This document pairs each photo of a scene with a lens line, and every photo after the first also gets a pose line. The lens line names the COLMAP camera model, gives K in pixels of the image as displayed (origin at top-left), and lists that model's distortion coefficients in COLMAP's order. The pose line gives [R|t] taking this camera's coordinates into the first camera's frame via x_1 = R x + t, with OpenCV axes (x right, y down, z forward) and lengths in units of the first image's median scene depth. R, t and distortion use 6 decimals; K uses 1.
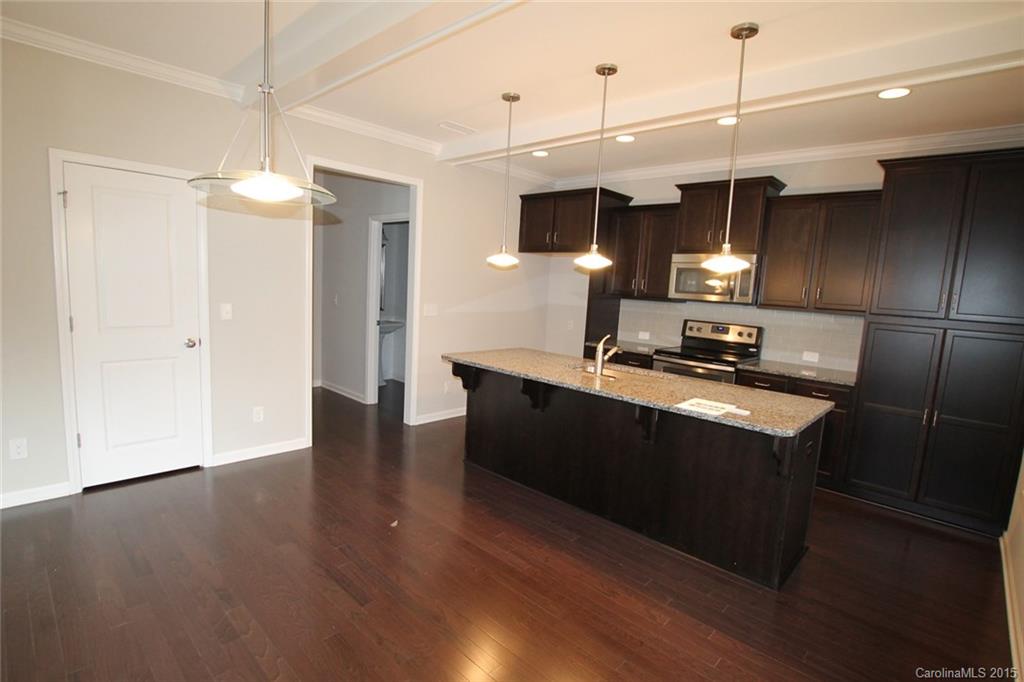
lens RADIAL K [[500.8, 0, 512.0], [0, 500.8, 341.0], [0, 0, 1]] dist [-0.013800, 0.000264]
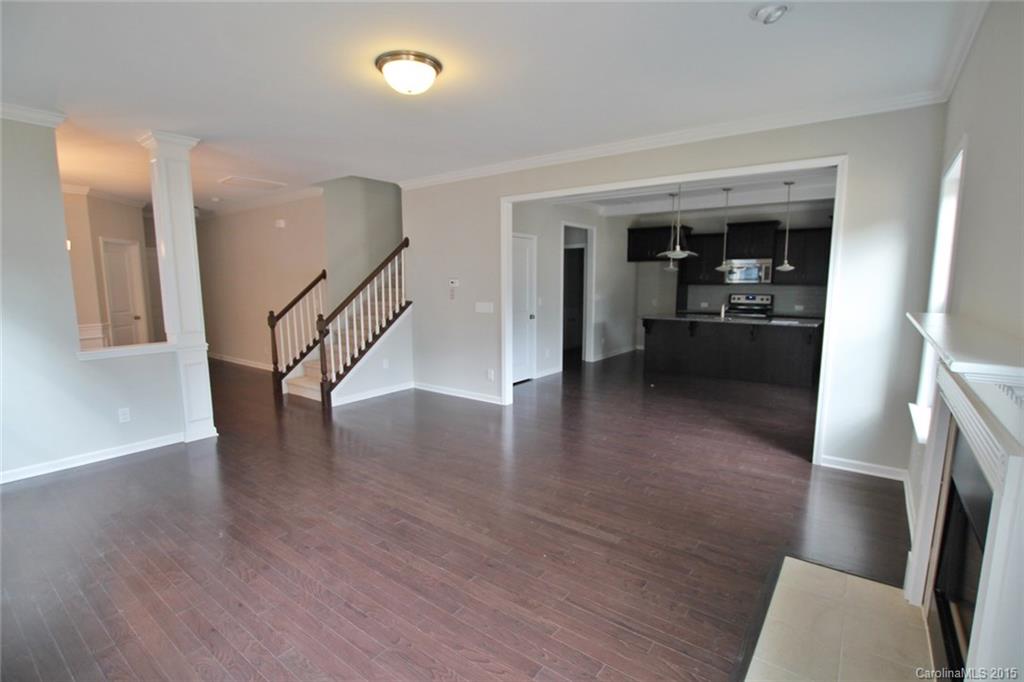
lens RADIAL K [[493.9, 0, 512.0], [0, 493.9, 341.0], [0, 0, 1]] dist [-0.027183, 0.000744]
pose [[0.990661, -0.072635, 0.115387, -0.739834], [0.072640, 0.997350, 0.004165, 0.069366], [-0.115384, 0.004255, 0.993312, -0.782150]]
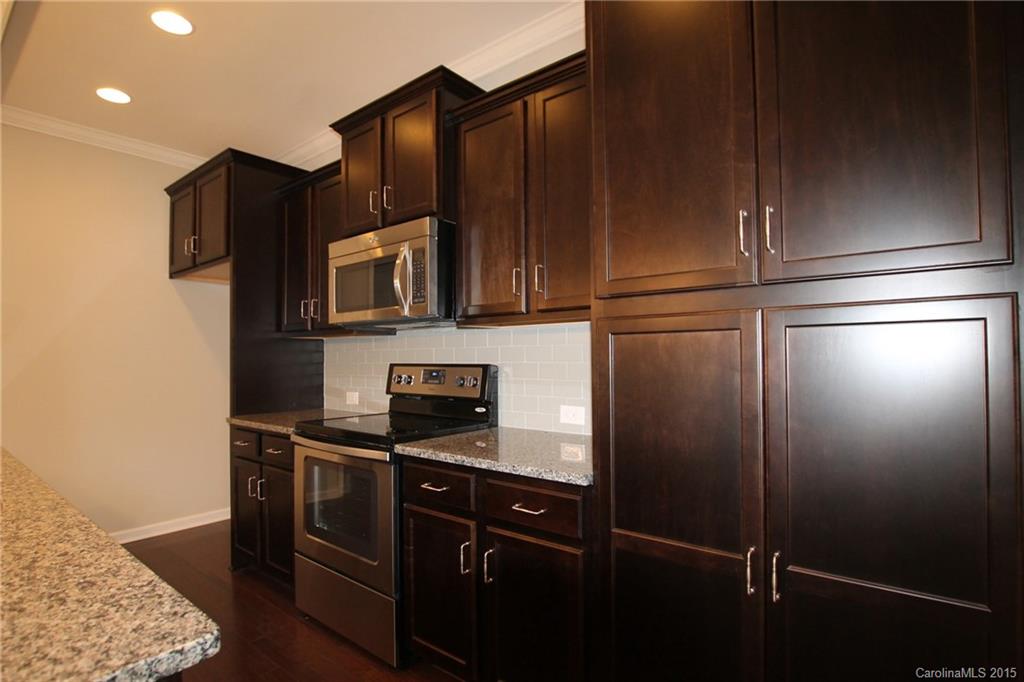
lens RADIAL K [[500.8, 0, 512.0], [0, 500.8, 341.0], [0, 0, 1]] dist [-0.013800, 0.000264]
pose [[0.994845, -0.062381, 0.079948, 0.476046], [0.073550, 0.986637, -0.145389, 0.024934], [-0.069810, 0.150519, 0.986139, 0.472879]]
